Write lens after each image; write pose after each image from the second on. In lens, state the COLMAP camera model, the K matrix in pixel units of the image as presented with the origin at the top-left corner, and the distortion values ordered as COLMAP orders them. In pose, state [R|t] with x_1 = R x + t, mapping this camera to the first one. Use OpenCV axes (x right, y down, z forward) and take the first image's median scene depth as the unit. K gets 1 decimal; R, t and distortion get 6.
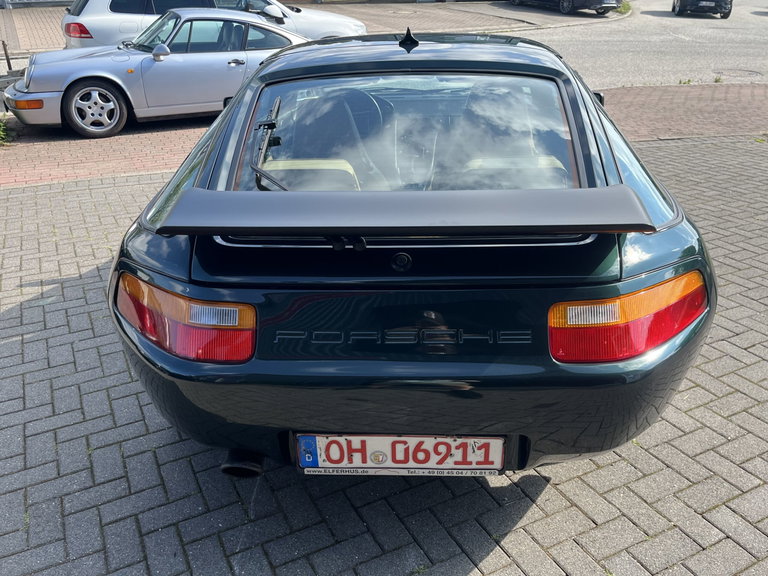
lens RADIAL K [[667.0, 0, 386.0], [0, 667.0, 291.9], [0, 0, 1]] dist [0.041600, -0.049029]
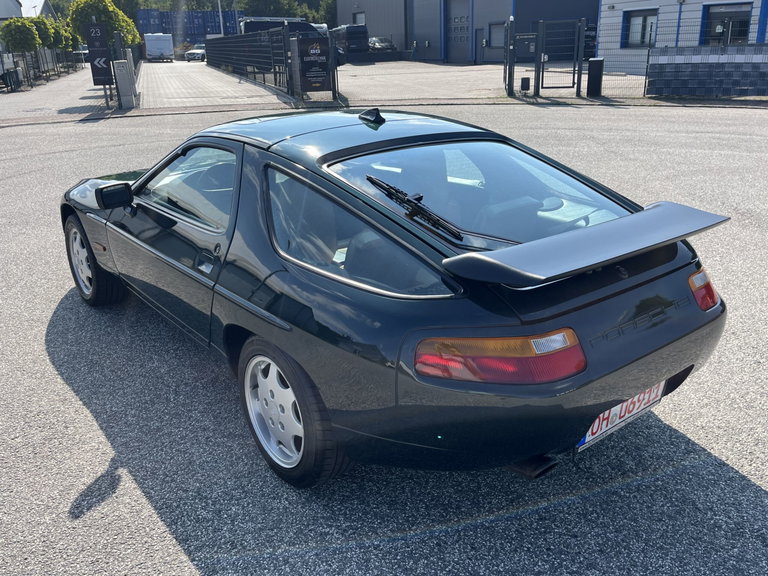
lens RADIAL K [[667.0, 0, 387.4], [0, 667.0, 282.8], [0, 0, 1]] dist [0.041600, -0.049029]
pose [[0.754235, -0.208888, 0.622492, -1.144262], [0.262356, 0.964953, 0.005926, -0.149570], [-0.601913, 0.158844, 0.782604, 0.155650]]
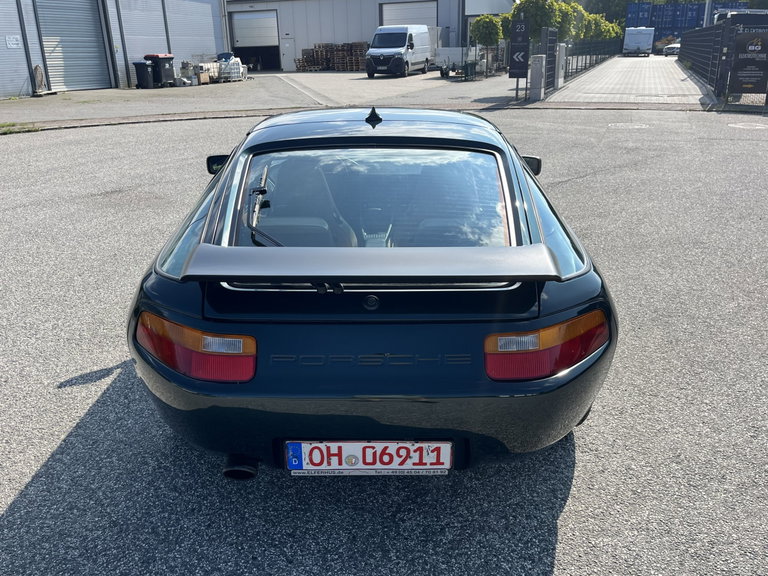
lens RADIAL K [[667.0, 0, 380.5], [0, 667.0, 290.3], [0, 0, 1]] dist [0.041600, -0.049029]
pose [[0.998716, 0.001255, 0.050647, -0.021161], [0.001938, 0.998015, -0.062946, 0.010870], [-0.050626, 0.062963, 0.996731, -0.257603]]
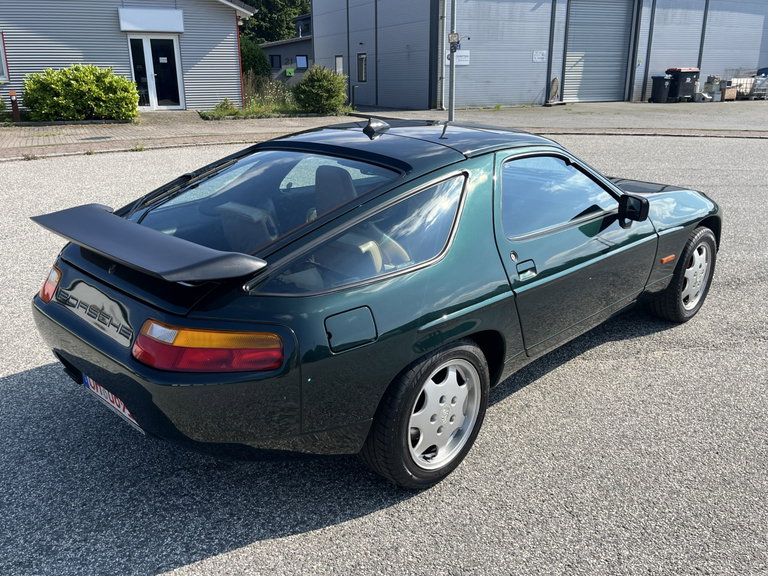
lens RADIAL K [[667.0, 0, 371.2], [0, 667.0, 287.7], [0, 0, 1]] dist [0.041600, -0.049029]
pose [[0.737139, 0.236538, -0.632989, 1.338187], [-0.284647, 0.958263, 0.026605, -0.195814], [0.612863, 0.160567, 0.773703, 0.149036]]
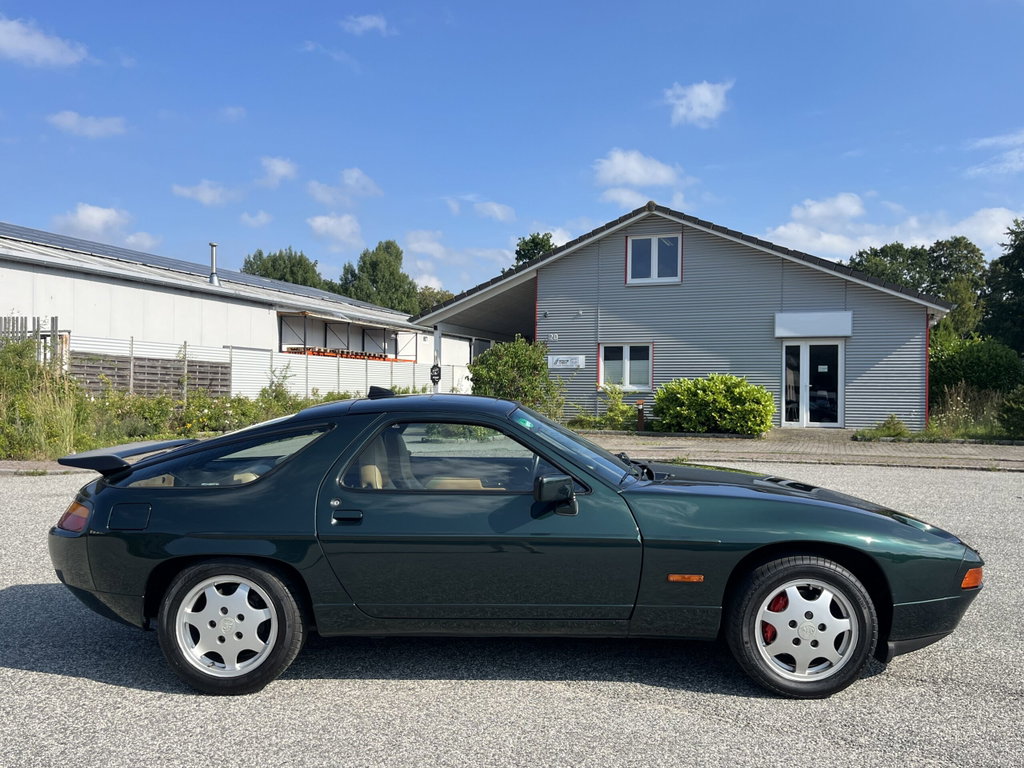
lens RADIAL K [[889.3, 0, 514.0], [0, 889.3, 381.7], [0, 0, 1]] dist [0.041600, -0.049029]
pose [[0.039241, 0.025846, -0.998895, 2.864816], [-0.401646, 0.915761, 0.007916, -0.813164], [0.914954, 0.400892, 0.046316, 1.780926]]
